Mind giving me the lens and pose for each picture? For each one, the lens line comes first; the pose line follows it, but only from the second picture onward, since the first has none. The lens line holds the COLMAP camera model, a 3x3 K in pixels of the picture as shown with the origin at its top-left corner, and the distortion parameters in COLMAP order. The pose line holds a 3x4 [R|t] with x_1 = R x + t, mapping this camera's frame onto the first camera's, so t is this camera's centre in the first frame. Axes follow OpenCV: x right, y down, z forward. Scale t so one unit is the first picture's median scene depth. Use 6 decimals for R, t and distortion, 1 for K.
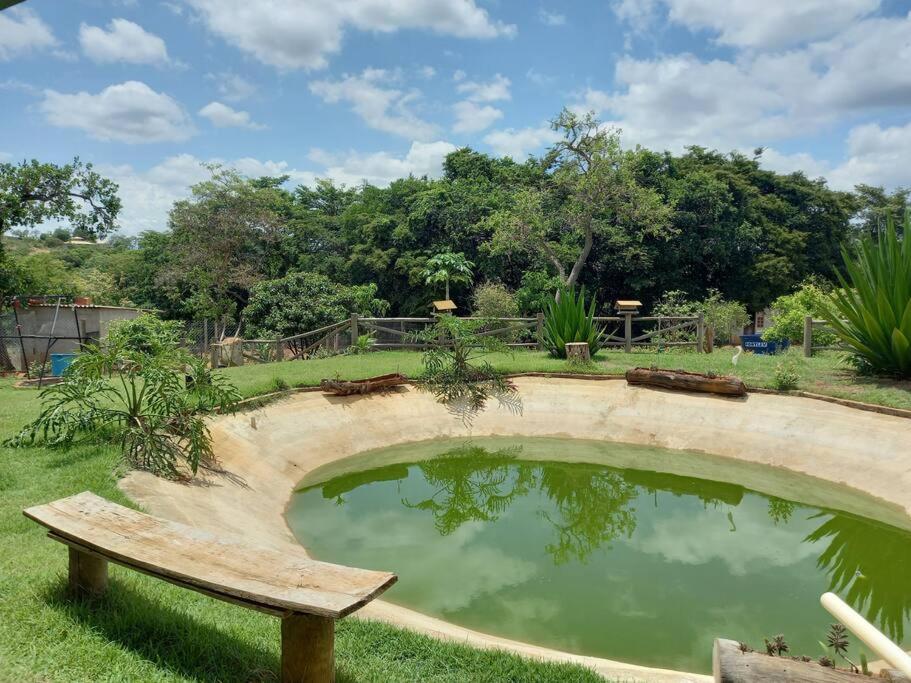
lens RADIAL K [[668.9, 0, 462.4], [0, 668.9, 335.3], [0, 0, 1]] dist [0.059254, -0.049120]
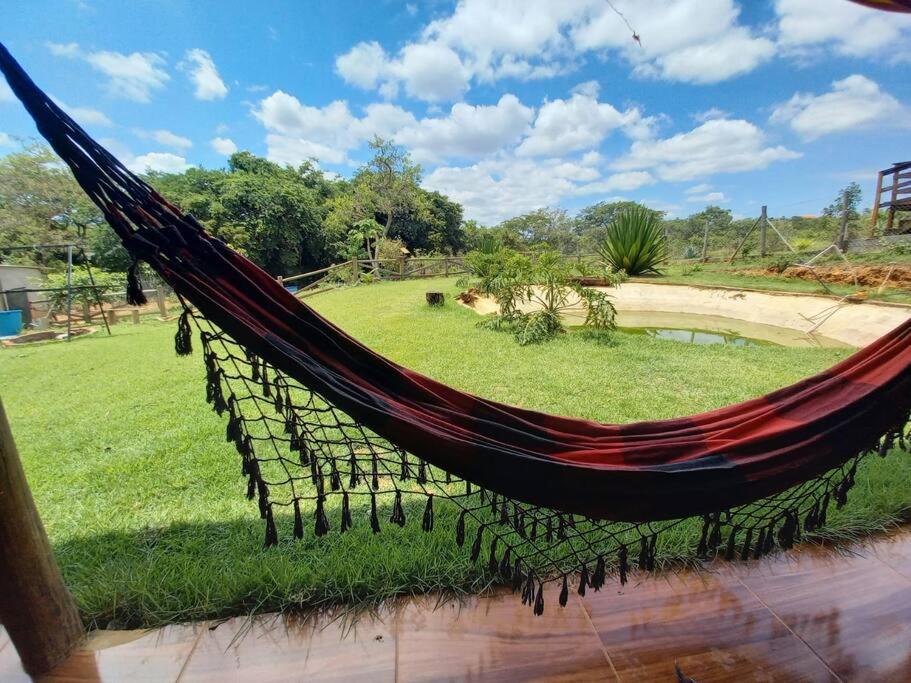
lens RADIAL K [[353.3, 0, 454.3], [0, 353.3, 341.6], [0, 0, 1]] dist [0.001827, 0.000192]
pose [[0.779475, -0.161670, 0.605213, -0.326172], [0.056323, 0.980298, 0.189326, 0.008447], [-0.623897, -0.113487, 0.773223, 0.167834]]
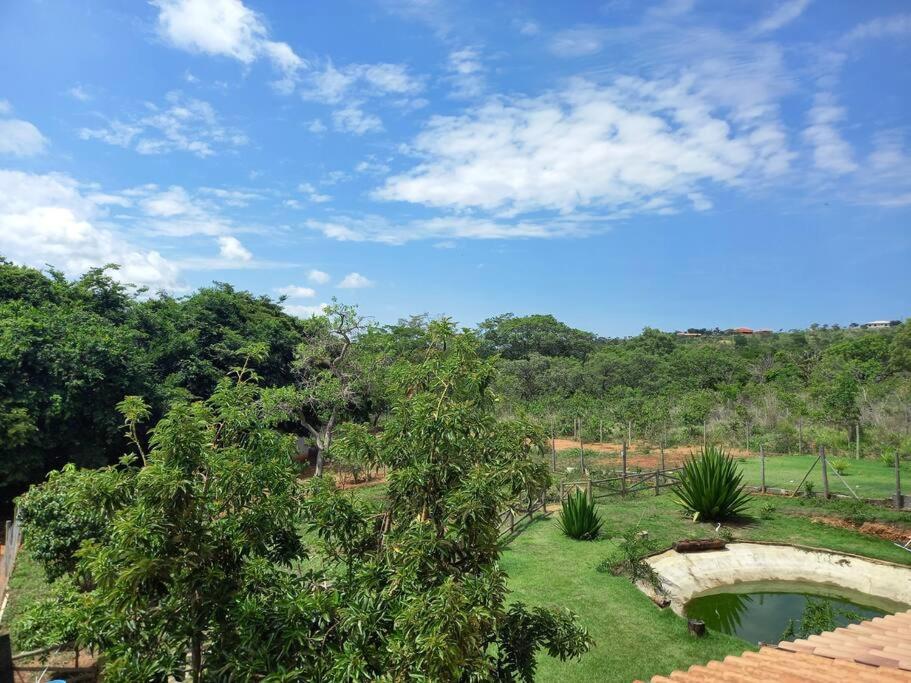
lens RADIAL K [[668.9, 0, 460.4], [0, 668.9, 336.3], [0, 0, 1]] dist [0.059254, -0.049120]
pose [[0.500230, 0.037114, 0.865097, -0.787555], [0.047902, 0.996365, -0.070444, -0.195227], [-0.864567, 0.076678, 0.496634, 0.264439]]
